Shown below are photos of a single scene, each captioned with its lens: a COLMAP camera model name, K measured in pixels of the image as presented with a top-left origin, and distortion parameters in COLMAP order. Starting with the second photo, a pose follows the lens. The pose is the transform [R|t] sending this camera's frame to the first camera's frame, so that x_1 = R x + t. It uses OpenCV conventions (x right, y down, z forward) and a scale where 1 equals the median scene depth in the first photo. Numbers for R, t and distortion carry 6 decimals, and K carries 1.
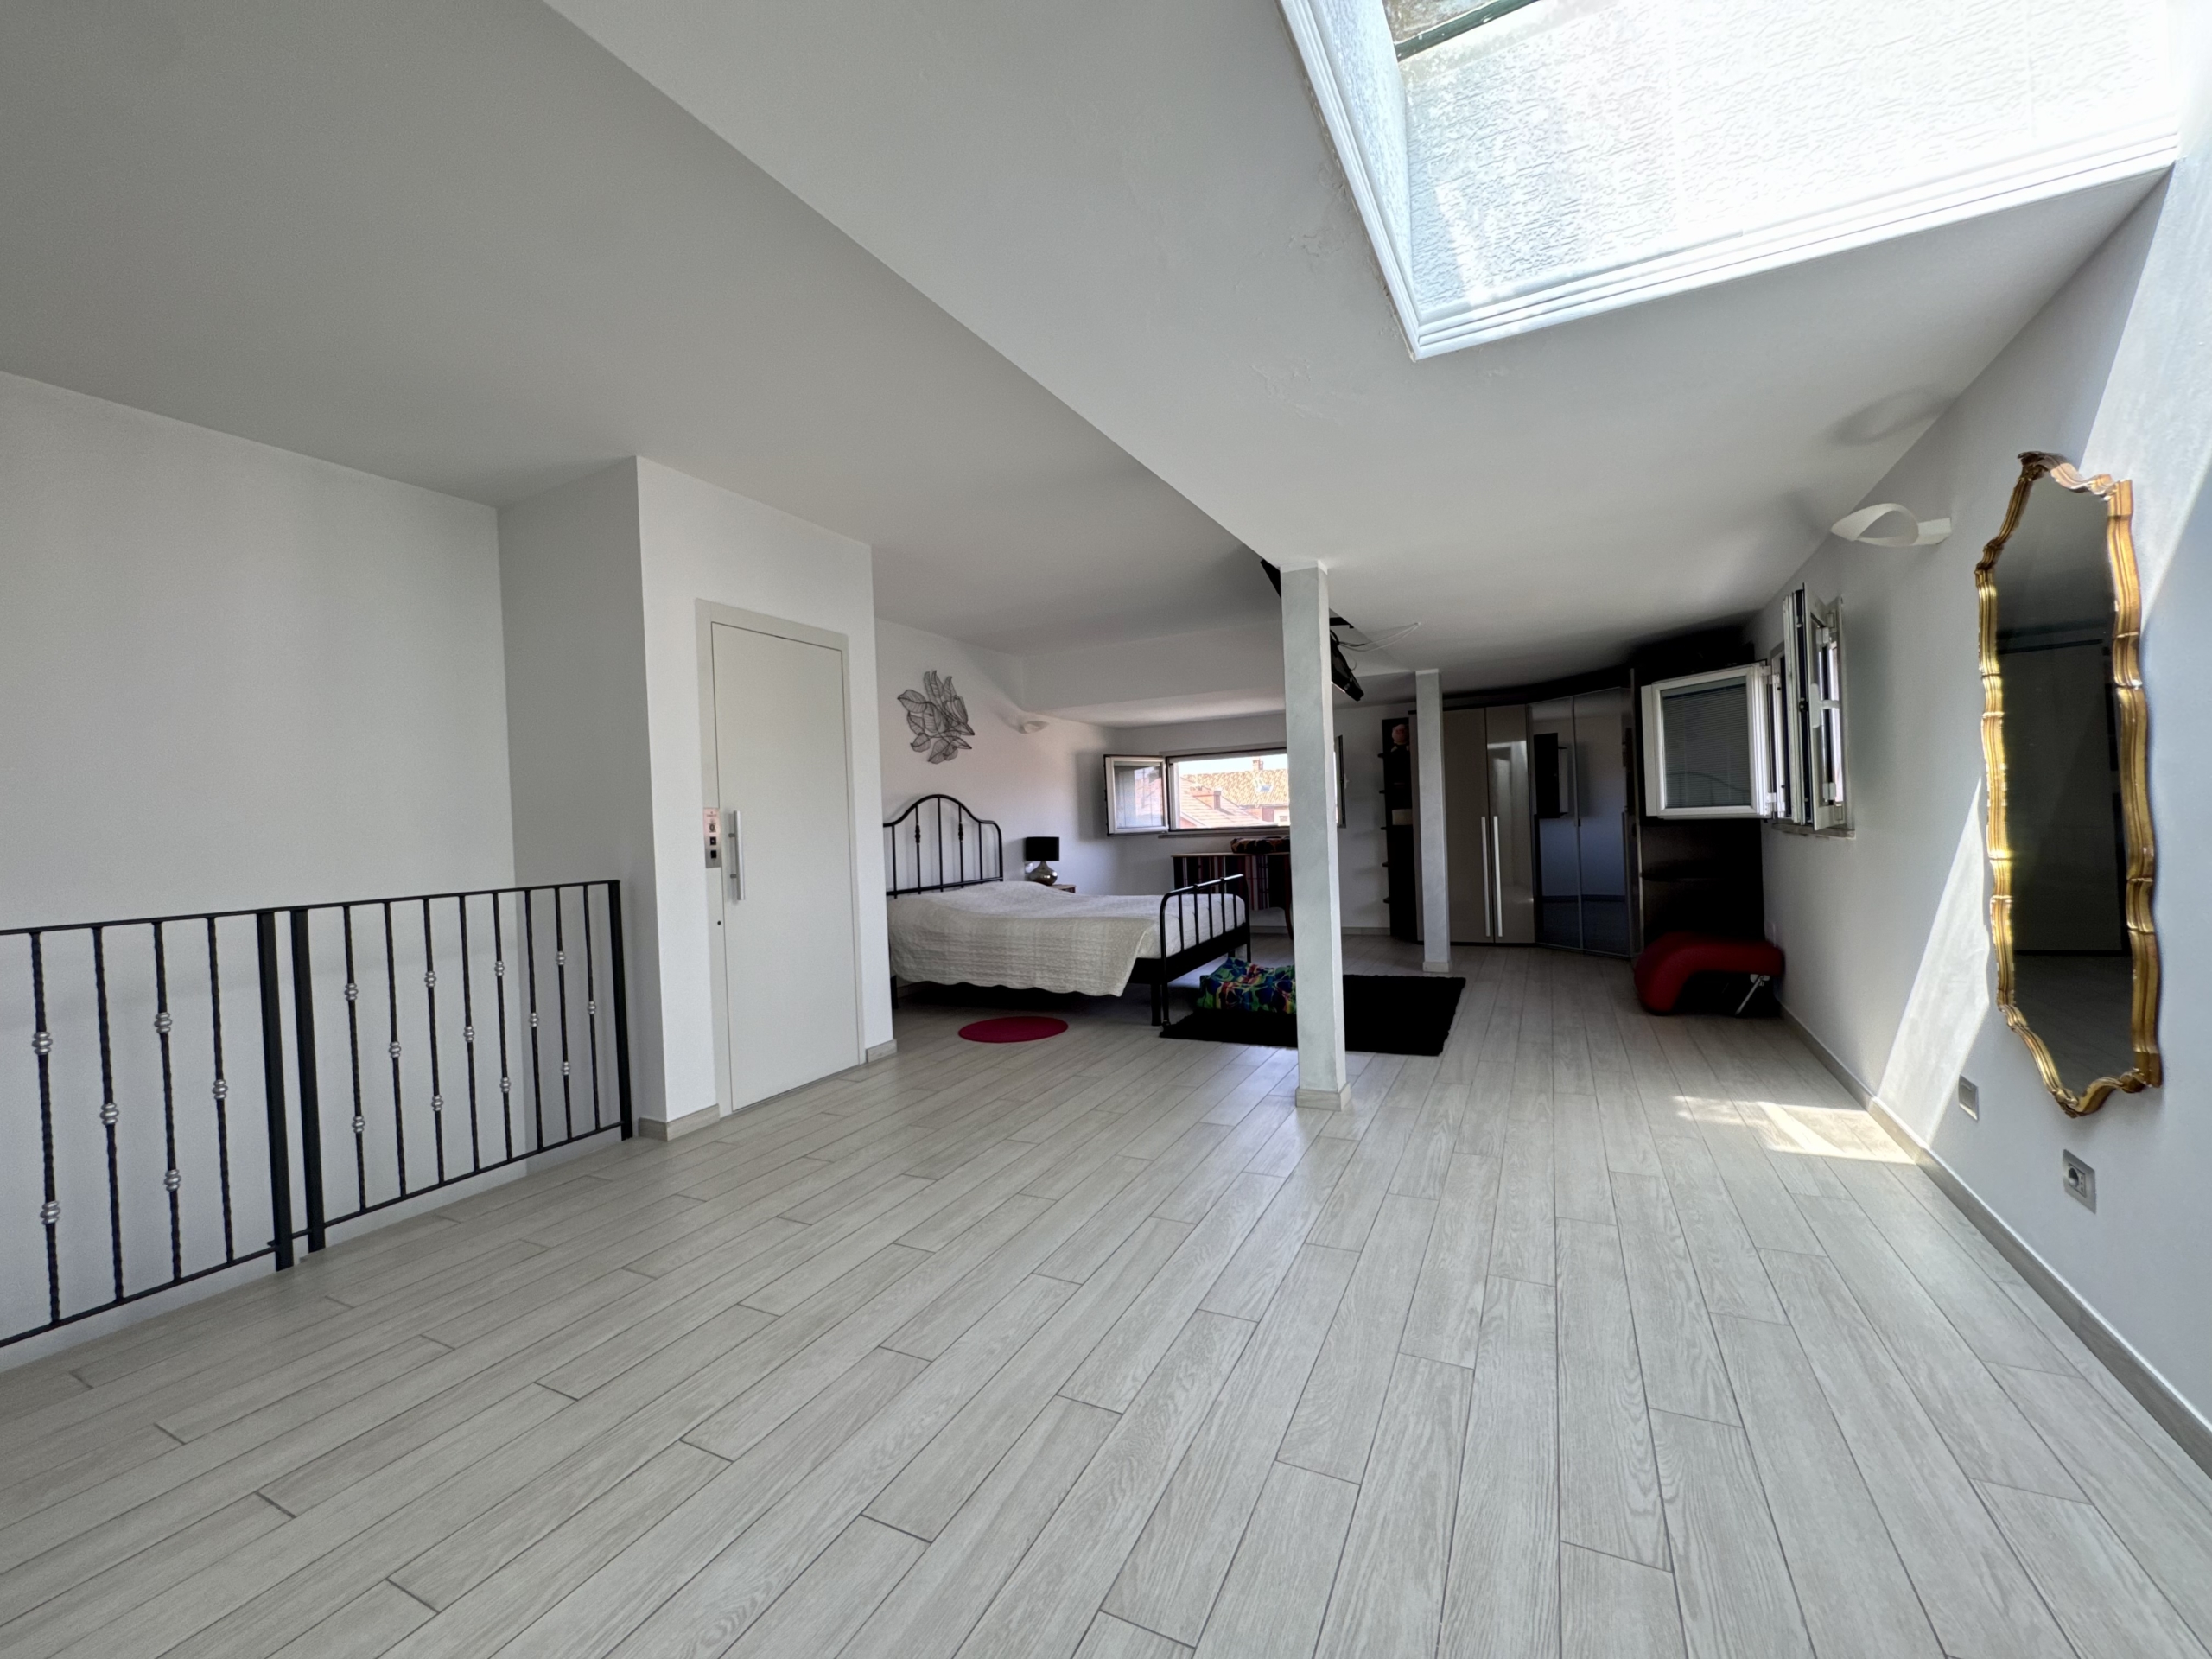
lens RADIAL K [[895.8, 0, 1103.5], [0, 895.8, 825.2], [0, 0, 1]] dist [0.000793, 0.000945]
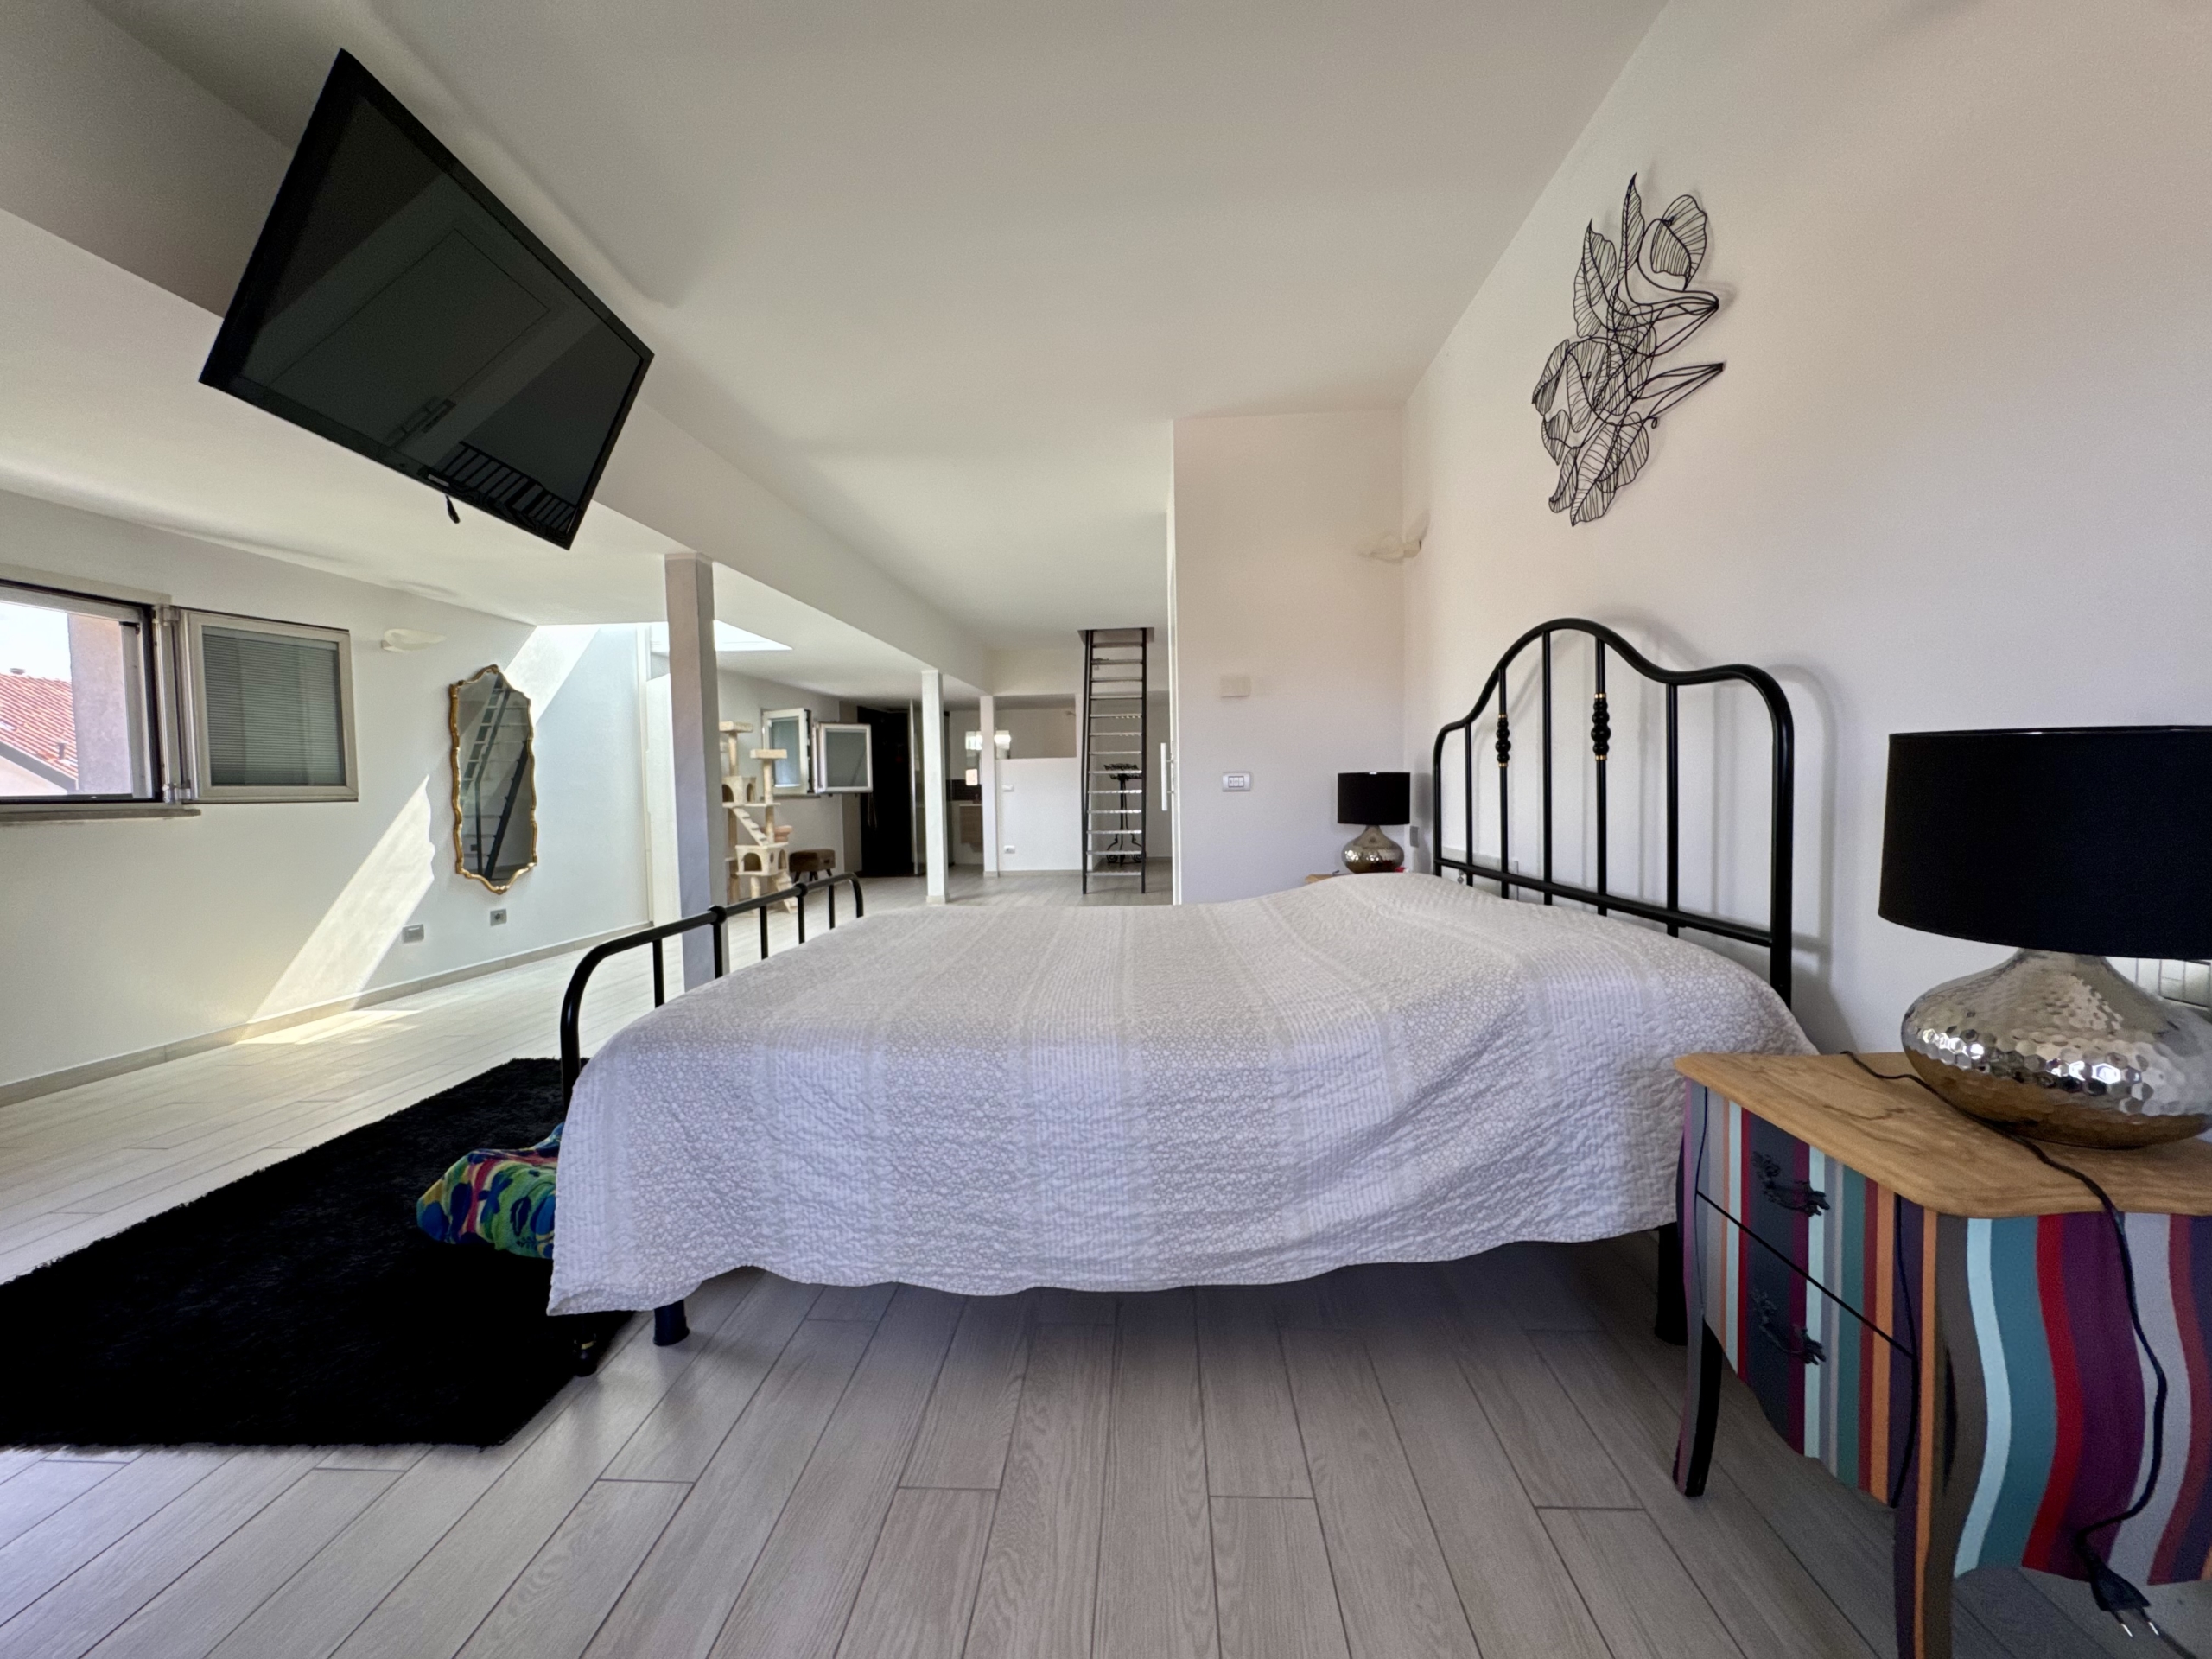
lens RADIAL K [[895.8, 0, 1103.5], [0, 895.8, 825.2], [0, 0, 1]] dist [0.000793, 0.000945]
pose [[-0.916871, 0.077510, -0.391587, 0.110003], [0.056293, 0.996270, 0.065394, 0.010915], [0.395195, 0.037914, -0.917815, 1.208230]]
